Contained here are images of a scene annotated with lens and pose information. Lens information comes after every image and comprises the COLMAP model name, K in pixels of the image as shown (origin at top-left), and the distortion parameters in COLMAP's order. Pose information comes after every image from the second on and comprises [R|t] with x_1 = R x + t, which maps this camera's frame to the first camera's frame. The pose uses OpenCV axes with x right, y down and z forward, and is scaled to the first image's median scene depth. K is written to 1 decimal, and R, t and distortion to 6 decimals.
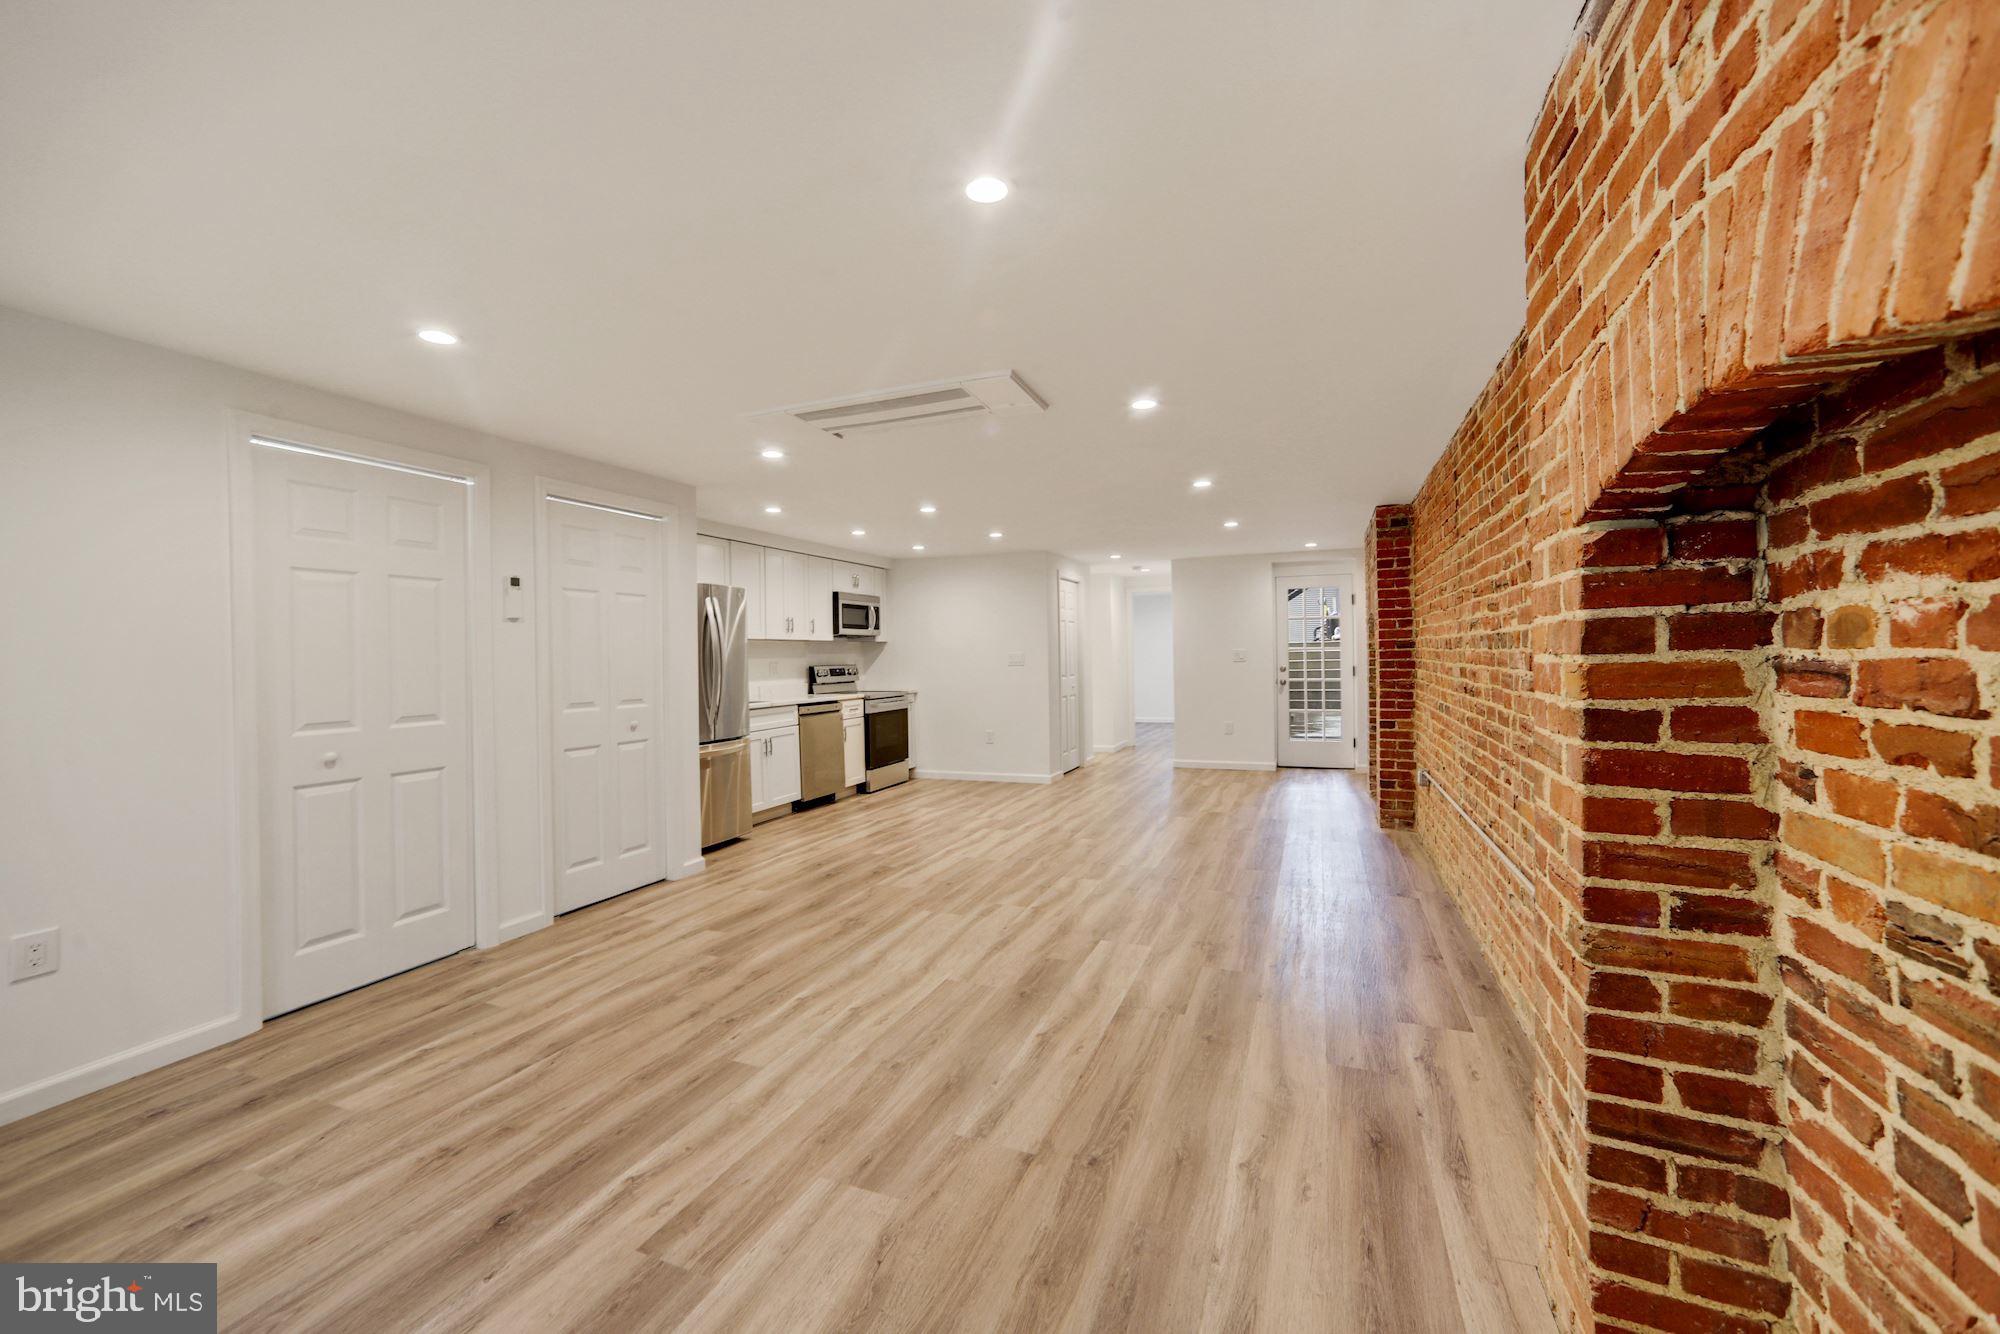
lens RADIAL K [[782.3, 0, 987.3], [0, 782.3, 655.9], [0, 0, 1]] dist [-0.000925, 0.000005]
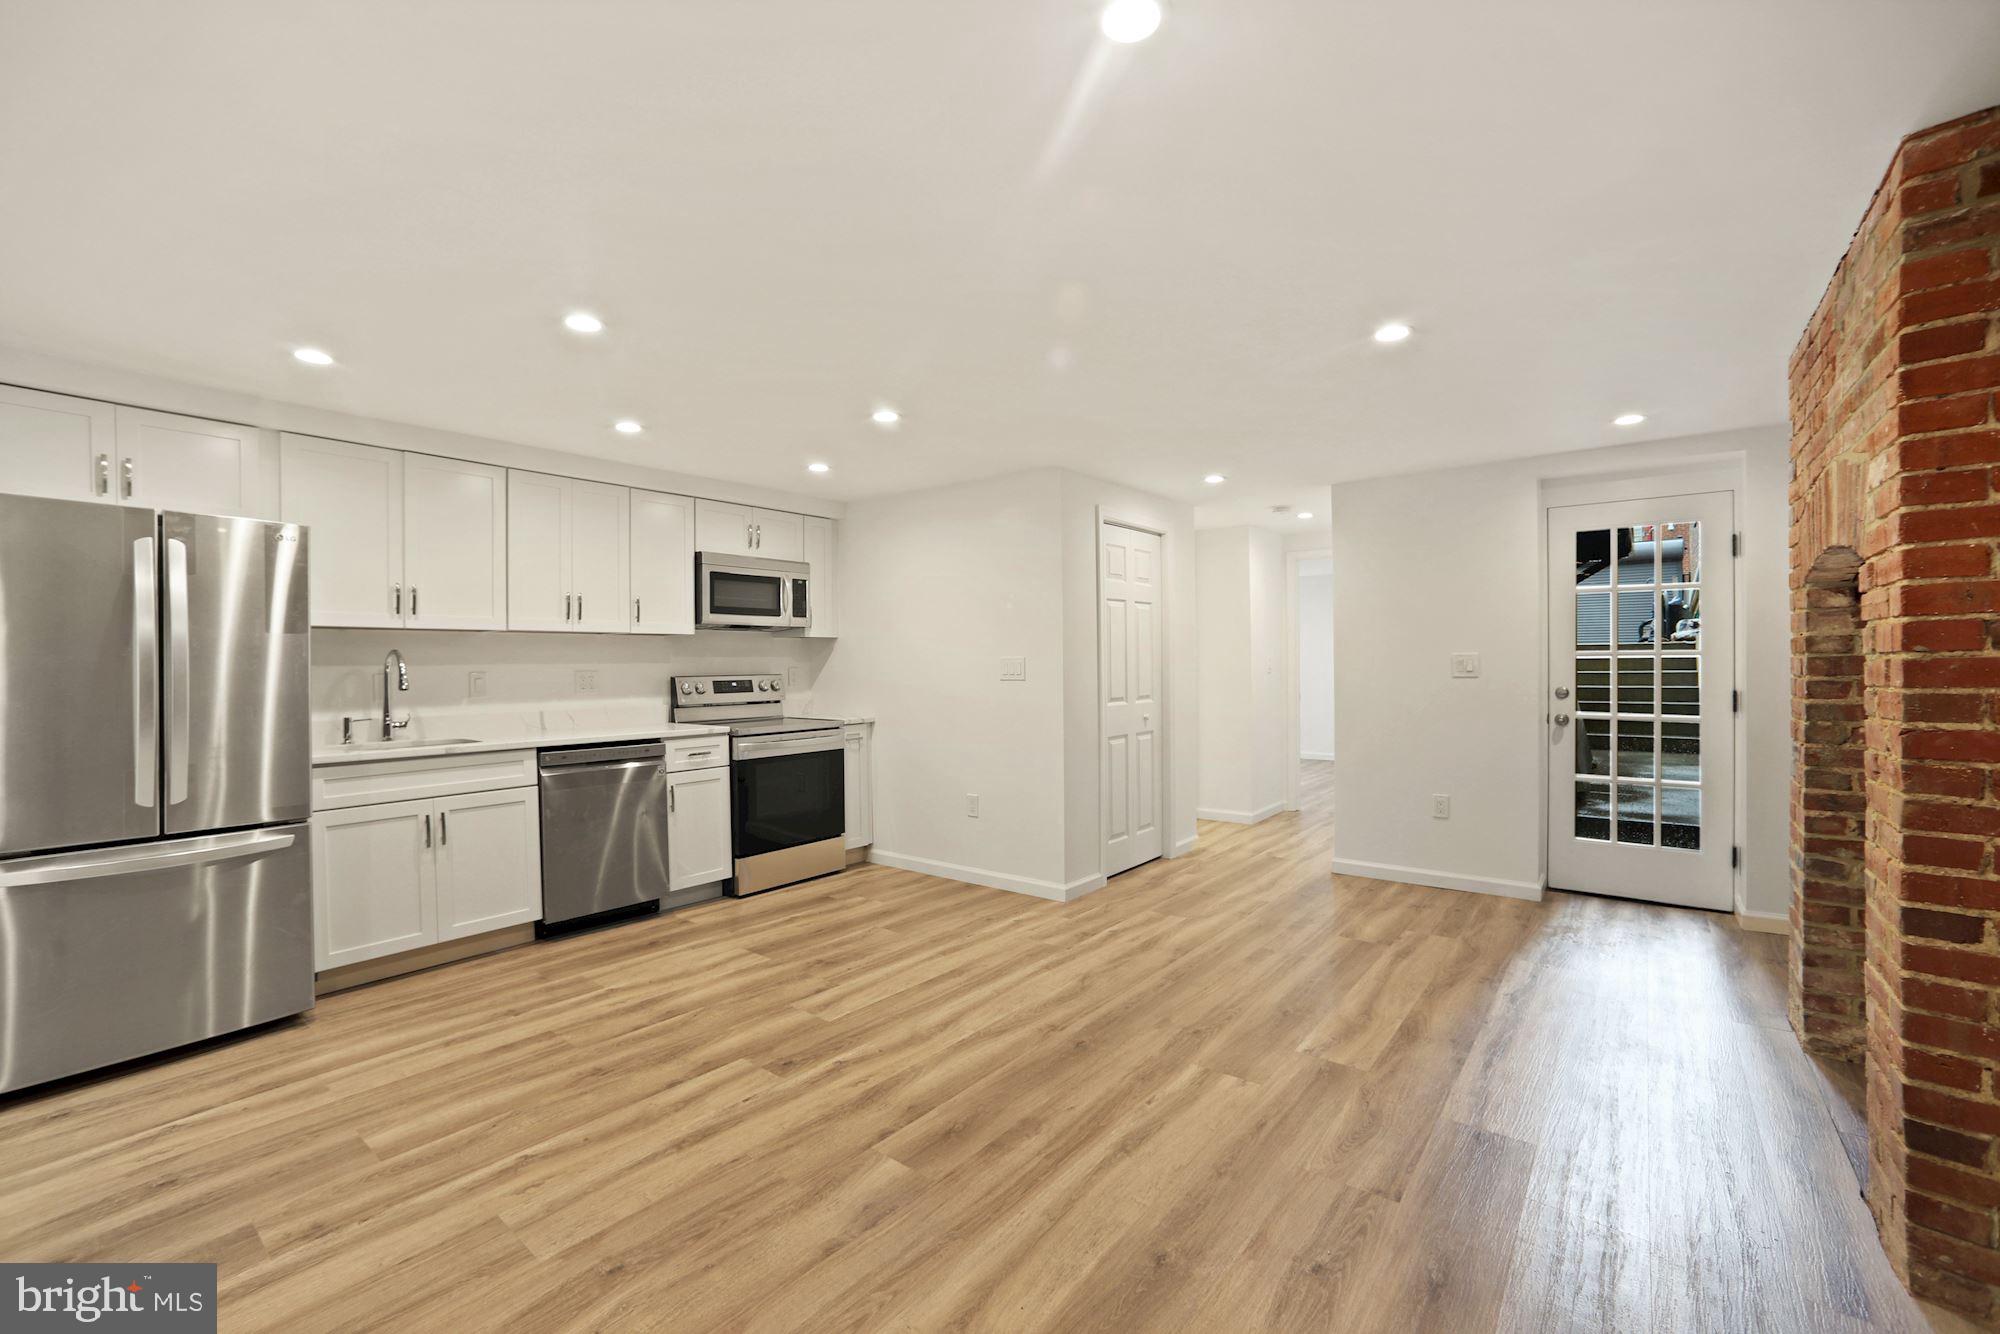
lens RADIAL K [[830.1, 0, 1000.0], [0, 830.1, 667.0], [0, 0, 1]] dist [-0.057477, 0.032386]
pose [[0.963227, 0.009313, -0.268527, 0.192406], [-0.006955, 0.999928, 0.009733, -0.002575], [0.268598, -0.007507, 0.963223, 0.453519]]
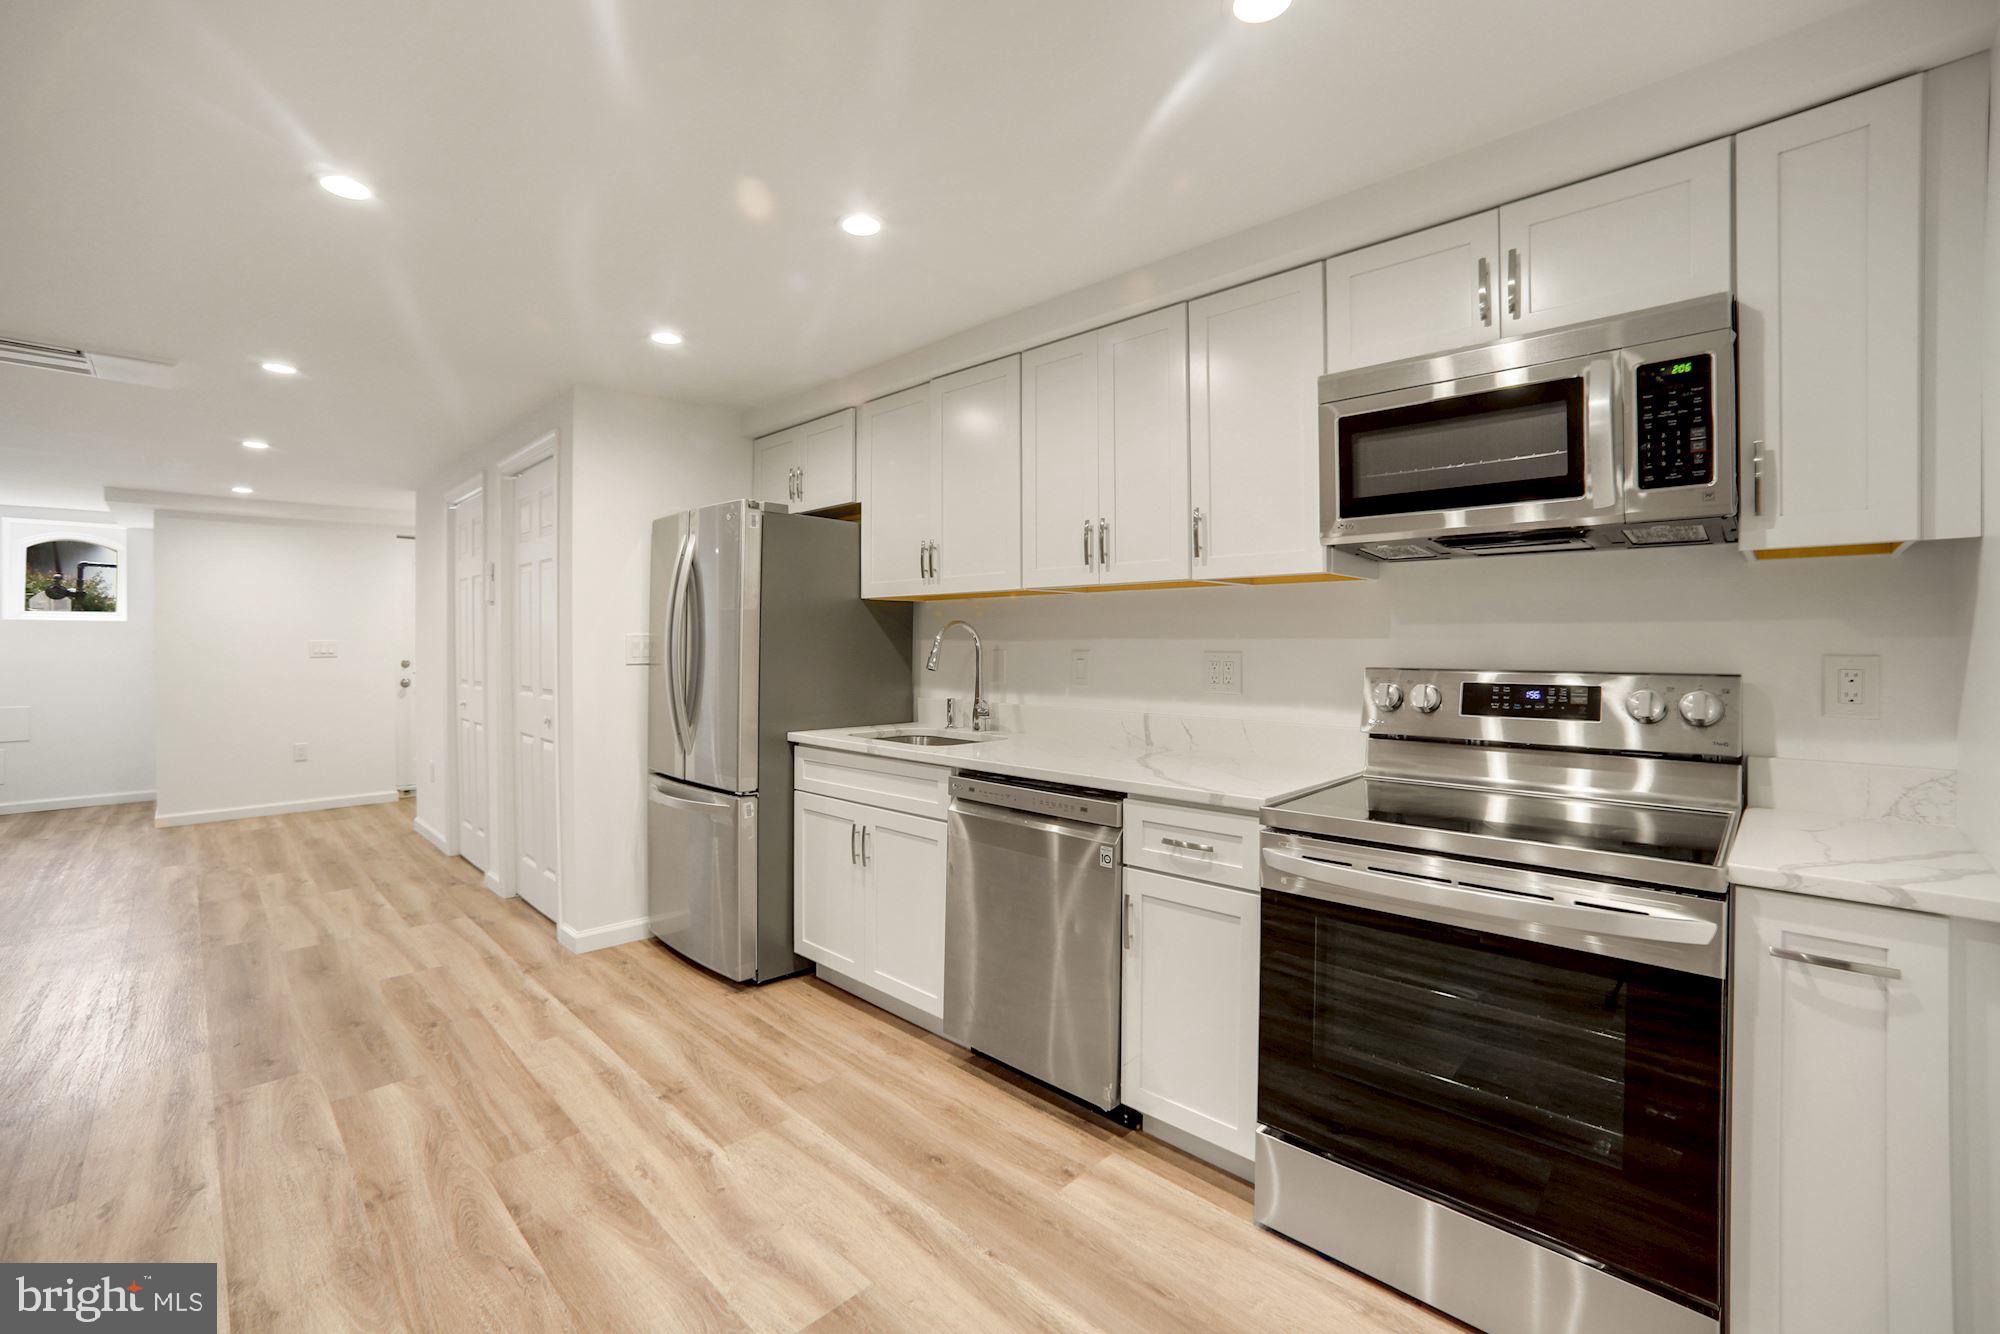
lens RADIAL K [[835.4, 0, 972.6], [0, 835.4, 643.8], [0, 0, 1]] dist [-0.063758, 0.019741]
pose [[-0.378086, 0.012718, -0.925683, 0.098037], [0.004536, 0.999919, 0.011885, -0.000058], [0.925760, 0.000295, -0.378113, 0.983495]]
